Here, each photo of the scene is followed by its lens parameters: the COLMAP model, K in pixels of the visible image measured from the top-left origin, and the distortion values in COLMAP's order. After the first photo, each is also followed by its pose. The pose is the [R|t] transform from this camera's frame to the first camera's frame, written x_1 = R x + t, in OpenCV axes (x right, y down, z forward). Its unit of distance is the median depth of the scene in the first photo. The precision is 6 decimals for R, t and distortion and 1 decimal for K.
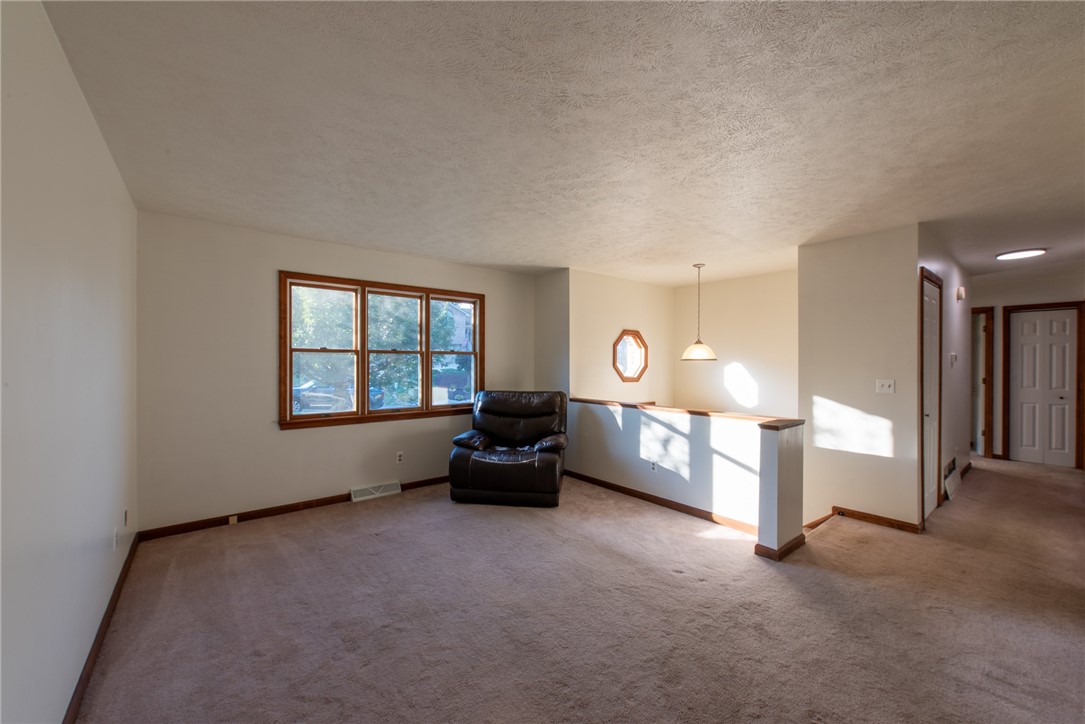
lens RADIAL K [[417.7, 0, 553.9], [0, 417.7, 362.3], [0, 0, 1]] dist [-0.001956, -0.000501]
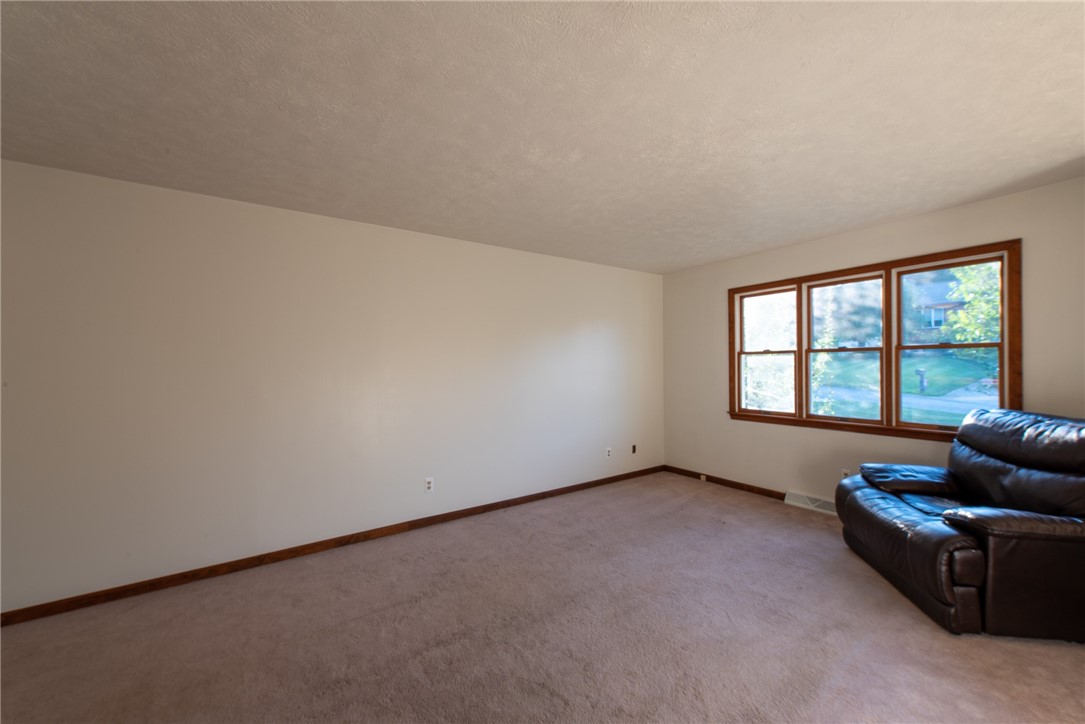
lens RADIAL K [[418.9, 0, 543.2], [0, 418.9, 364.8], [0, 0, 1]] dist [0.002300, -0.000545]
pose [[-0.106940, -0.004414, -0.994256, 0.597377], [0.011156, 0.999922, -0.005639, 0.003438], [0.994203, -0.011695, -0.106882, 0.551484]]
